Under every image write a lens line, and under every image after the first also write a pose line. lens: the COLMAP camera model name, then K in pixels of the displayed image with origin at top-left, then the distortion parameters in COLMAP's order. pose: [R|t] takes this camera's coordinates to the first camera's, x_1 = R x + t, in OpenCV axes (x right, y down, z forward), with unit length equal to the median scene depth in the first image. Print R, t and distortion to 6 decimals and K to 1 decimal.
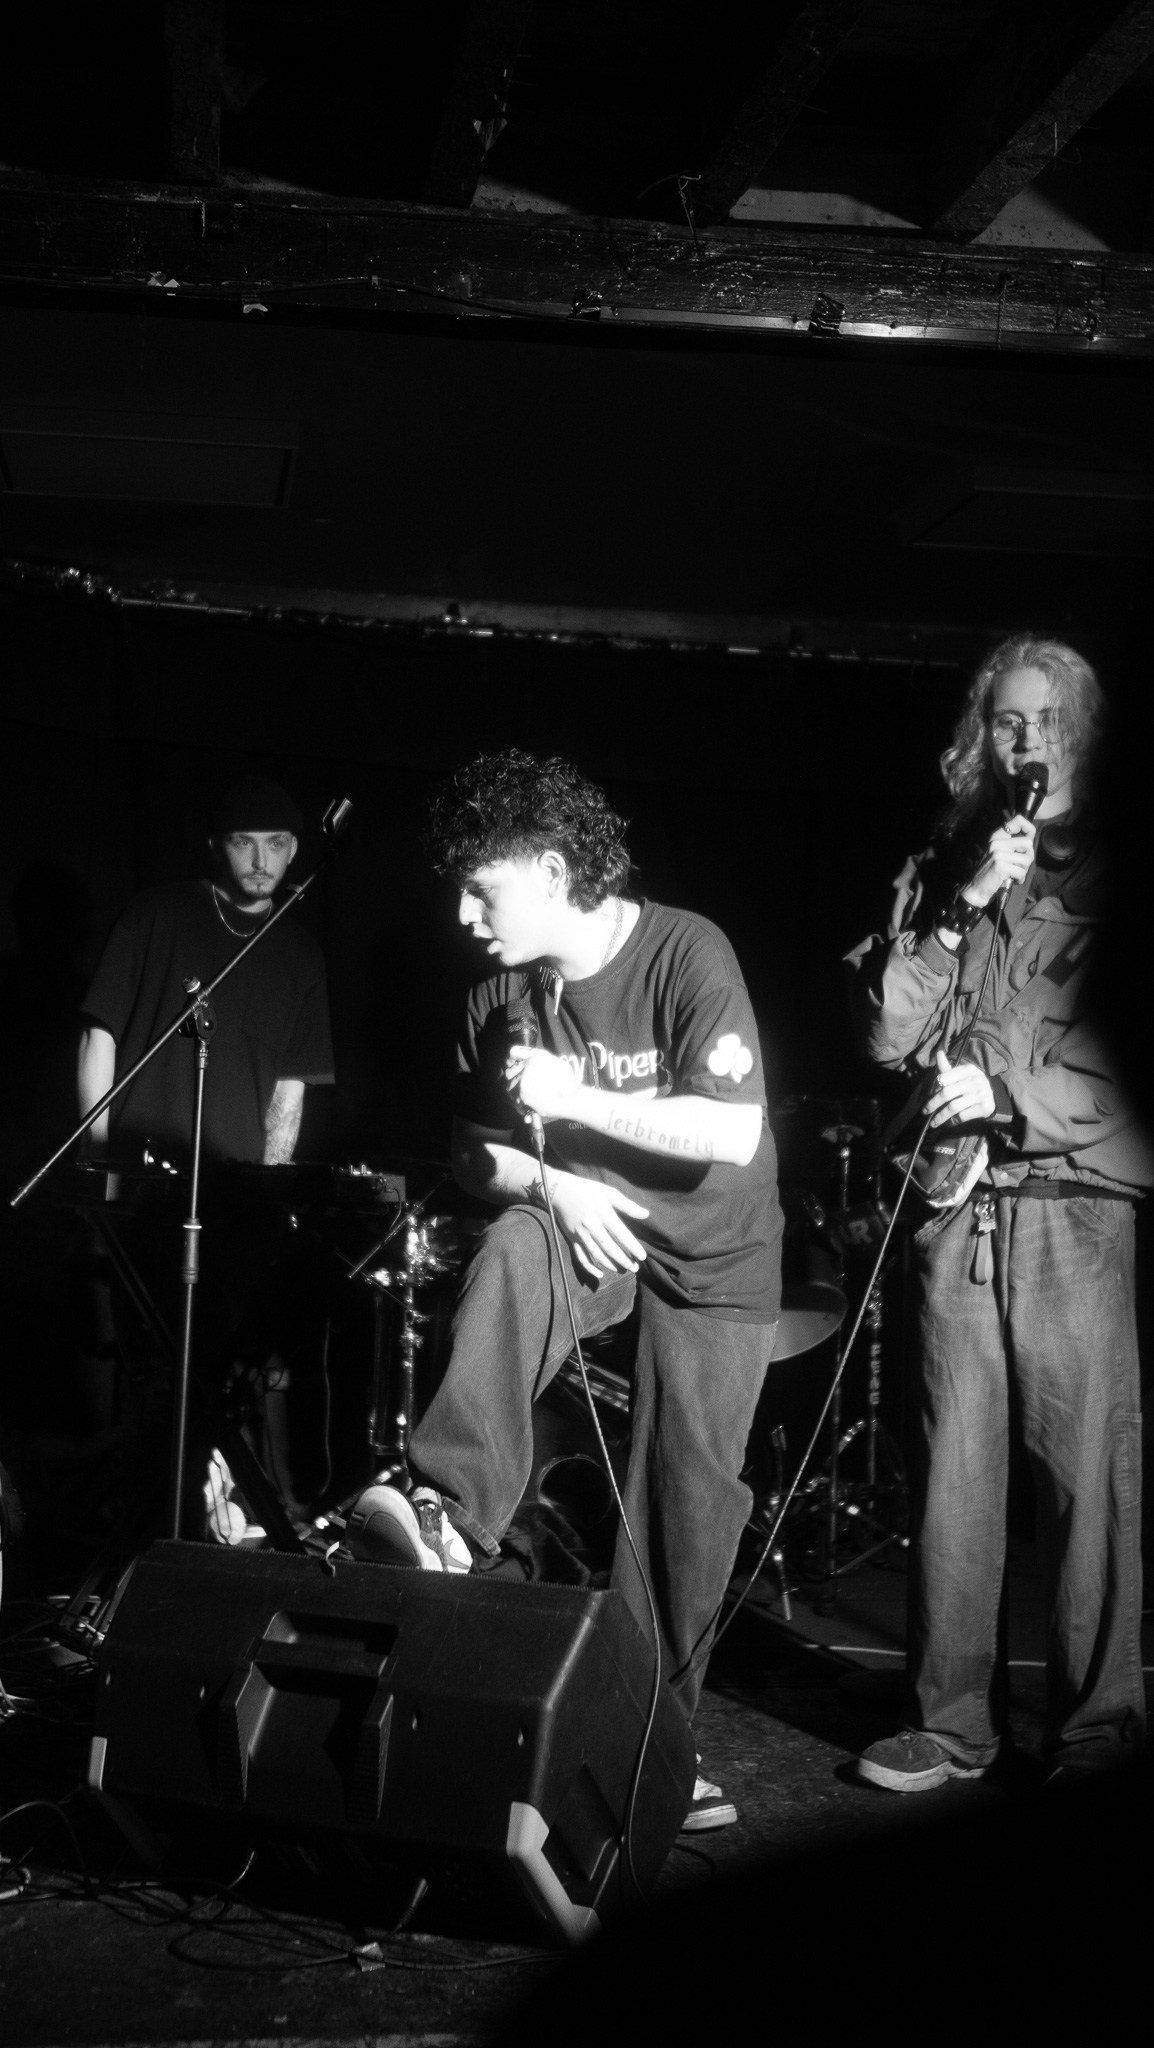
lens RADIAL K [[2917.8, 0, 577.0], [0, 2917.8, 1024.0], [0, 0, 1]] dist [0.026386, 0.342549]
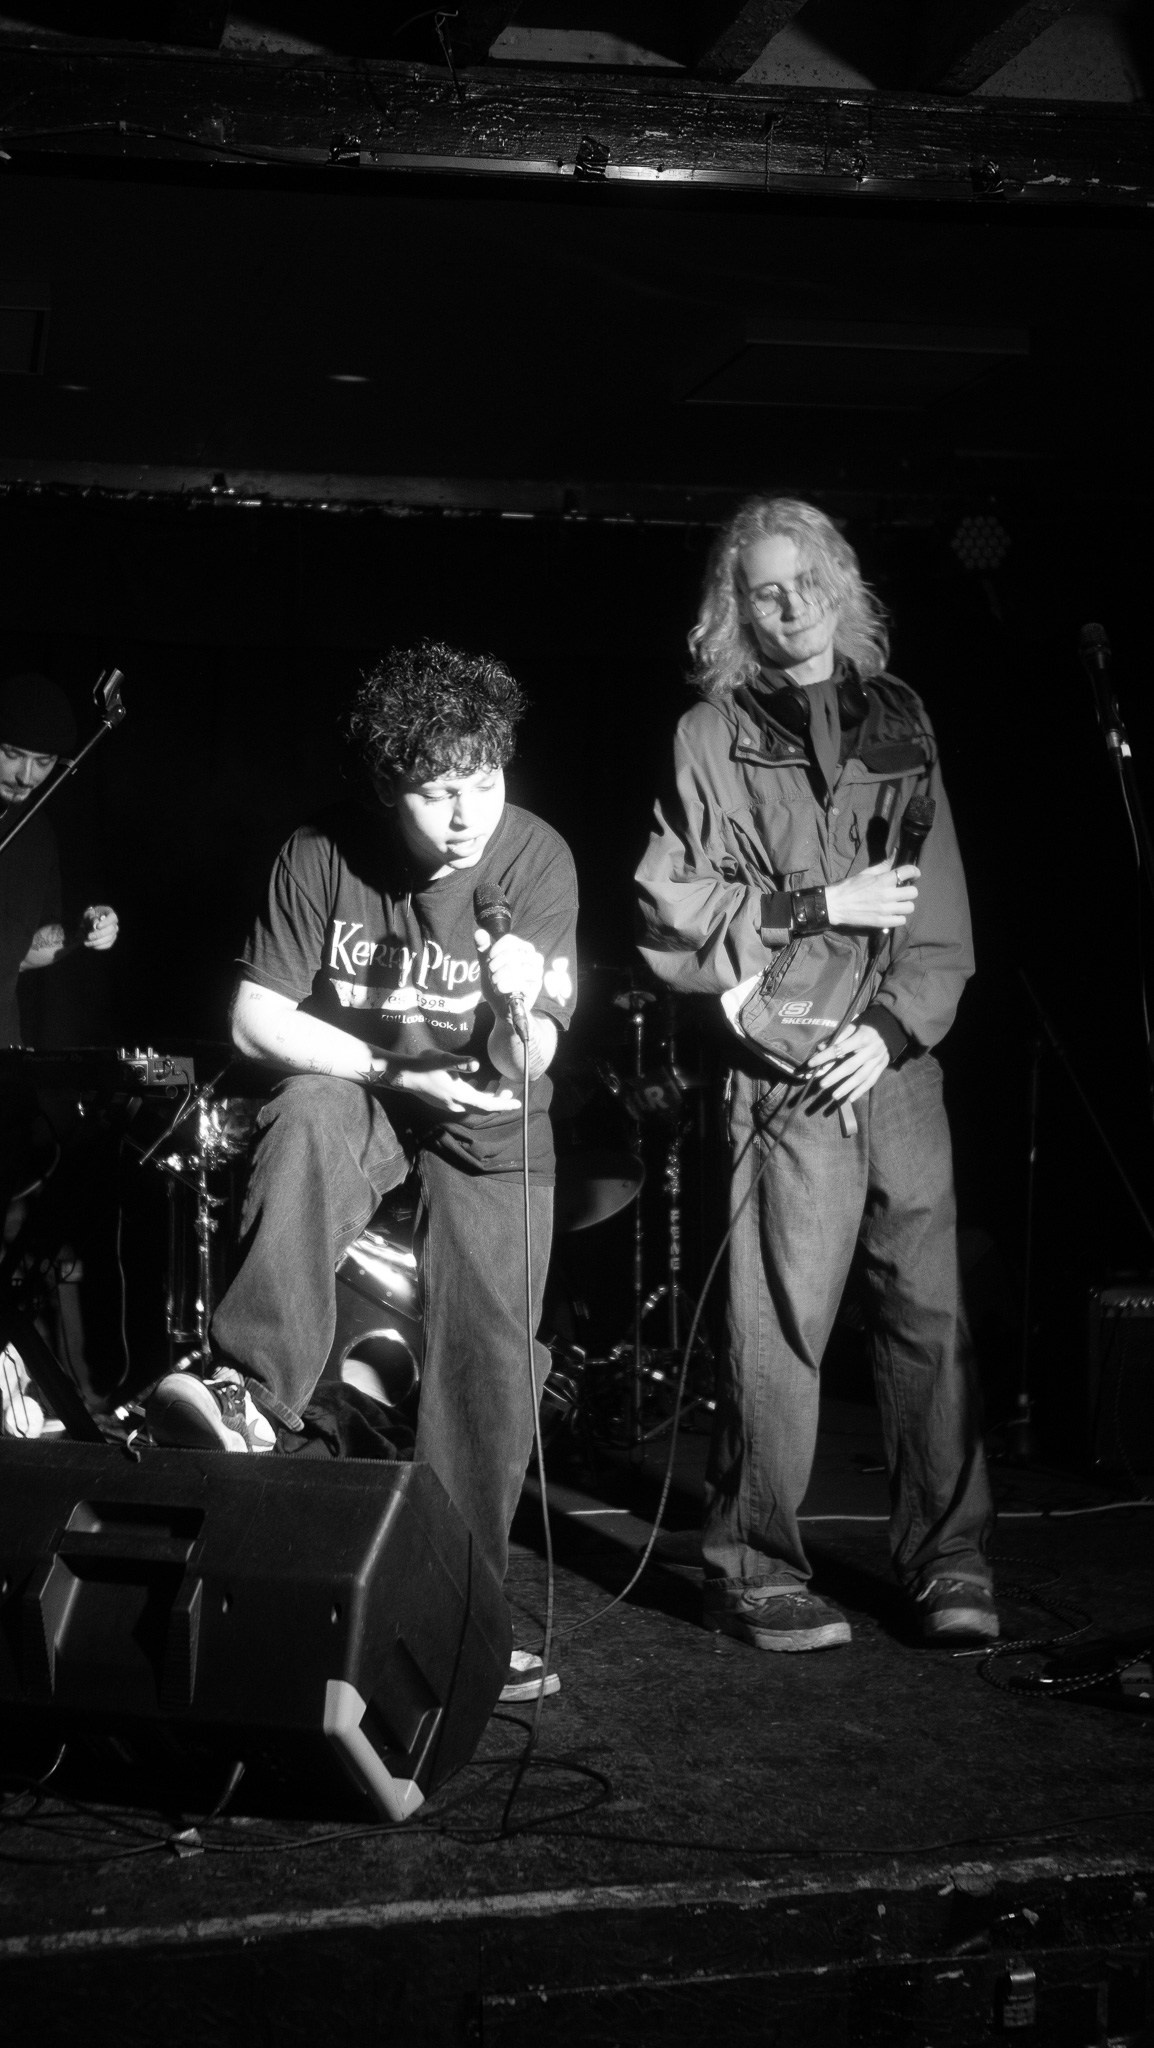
lens RADIAL K [[2917.8, 0, 577.0], [0, 2917.8, 1024.0], [0, 0, 1]] dist [0.026386, 0.342549]
pose [[0.996681, -0.036921, 0.072555, -0.001317], [0.033990, 0.998571, 0.041233, 0.005411], [-0.073973, -0.038630, 0.996512, 0.015101]]
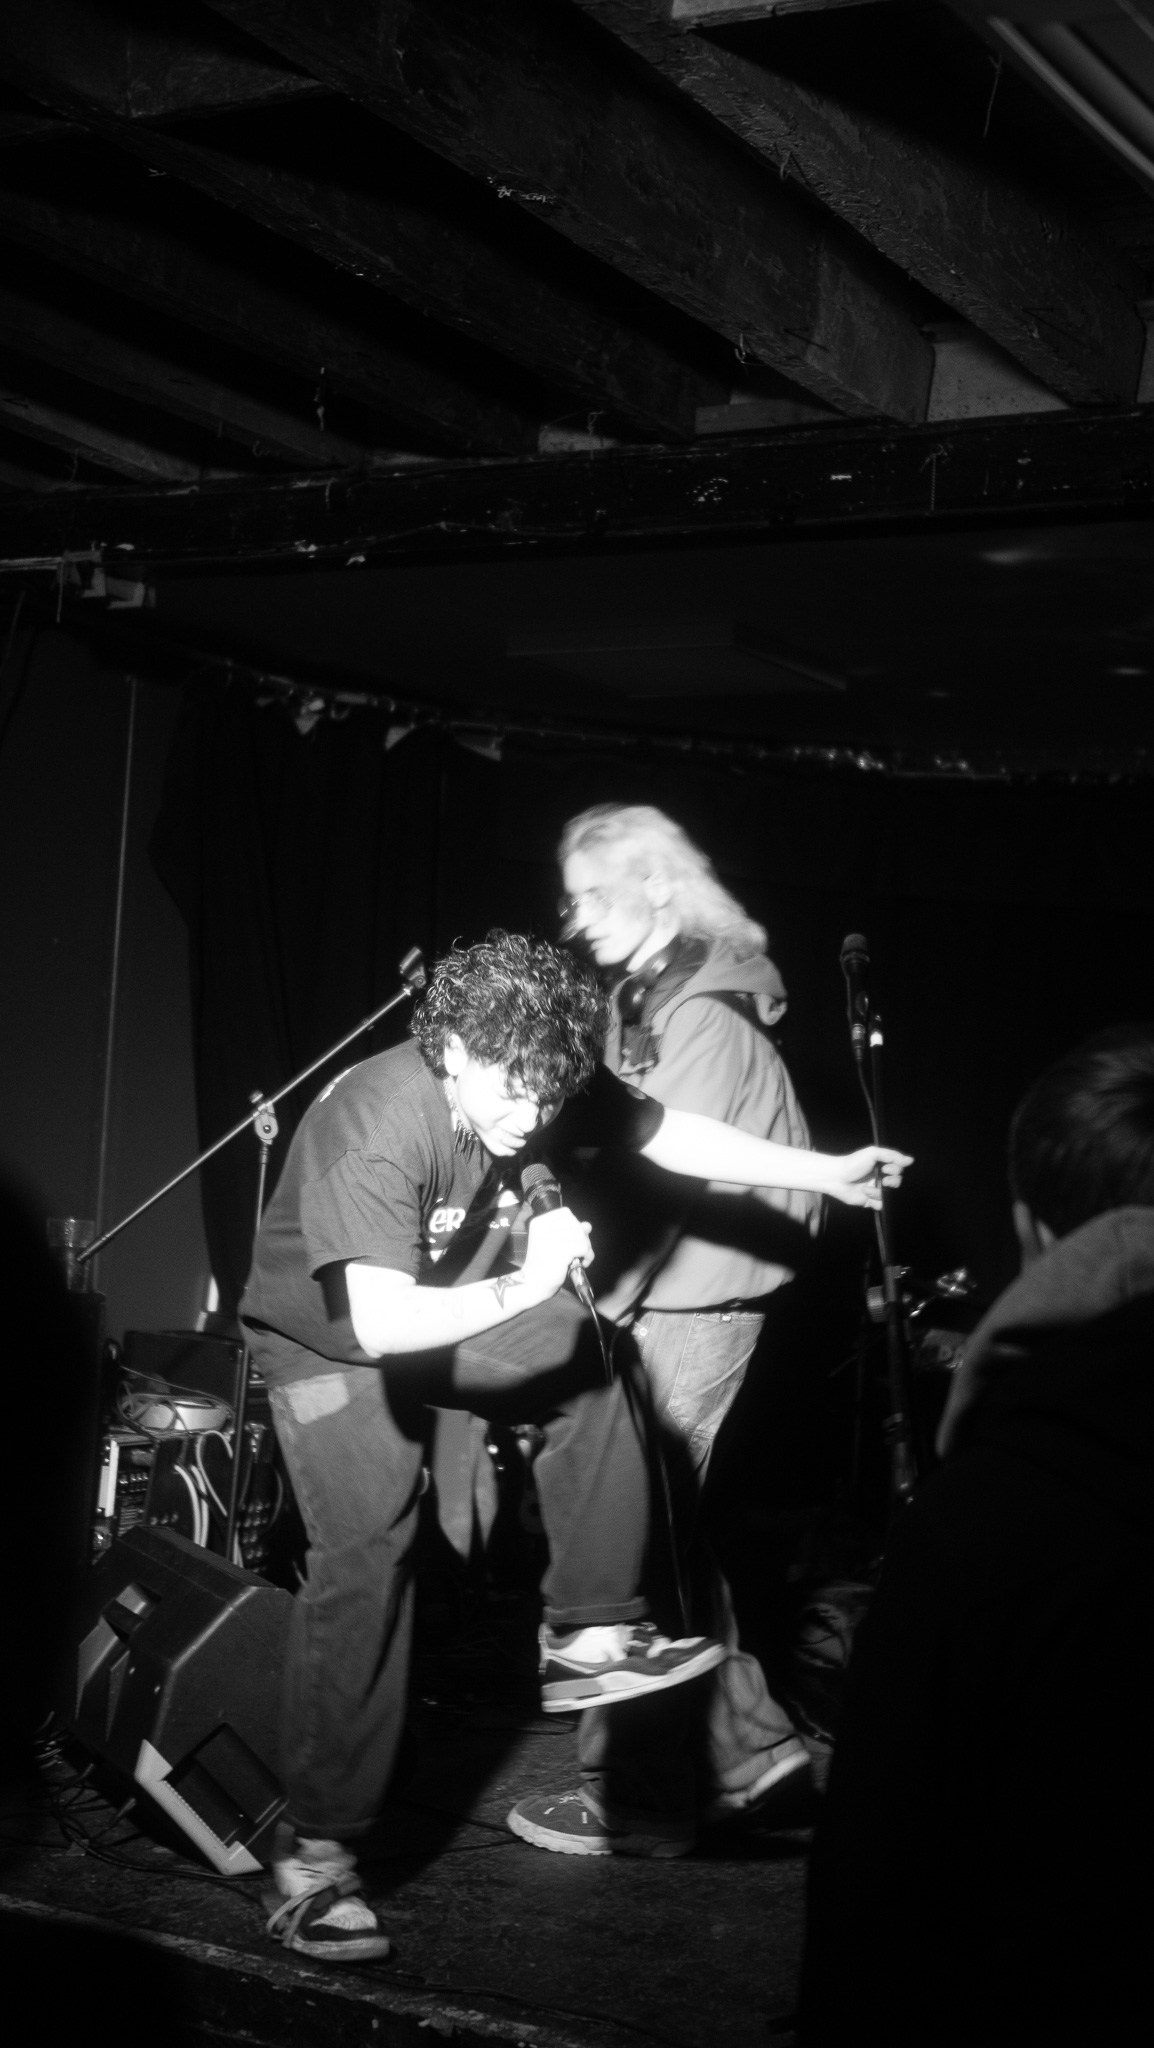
lens RADIAL K [[2917.8, 0, 577.0], [0, 2917.8, 1024.0], [0, 0, 1]] dist [0.026386, 0.342549]
pose [[0.774067, -0.007249, -0.633062, 0.707726], [-0.028281, 0.998540, -0.046014, 0.008322], [0.632472, 0.053522, 0.772732, 0.097206]]
